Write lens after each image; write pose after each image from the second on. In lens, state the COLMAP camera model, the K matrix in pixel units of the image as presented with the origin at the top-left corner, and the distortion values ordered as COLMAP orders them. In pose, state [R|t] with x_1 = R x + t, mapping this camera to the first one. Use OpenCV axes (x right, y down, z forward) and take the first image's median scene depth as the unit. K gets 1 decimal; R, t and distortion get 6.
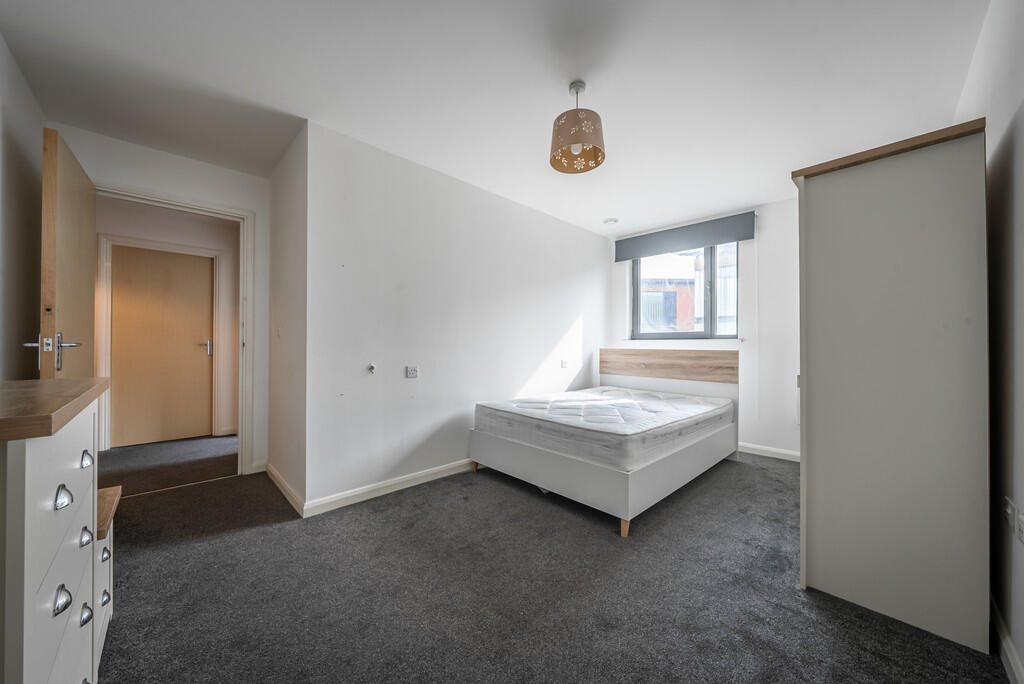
lens RADIAL K [[360.0, 0, 508.4], [0, 360.0, 343.0], [0, 0, 1]] dist [-0.001387, -0.000355]
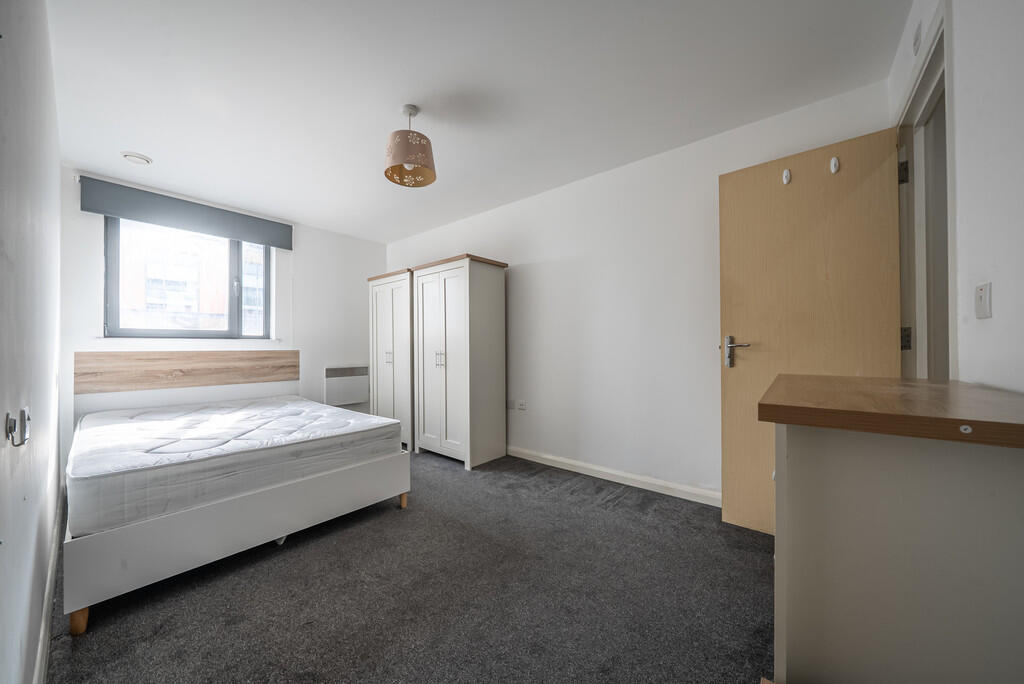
lens RADIAL K [[360.0, 0, 508.4], [0, 360.0, 343.0], [0, 0, 1]] dist [-0.001387, -0.000355]
pose [[-0.111009, 0.002070, 0.993817, -0.496468], [-0.002752, 0.999993, -0.002391, -0.000114], [-0.993816, -0.003000, -0.111003, 0.440640]]
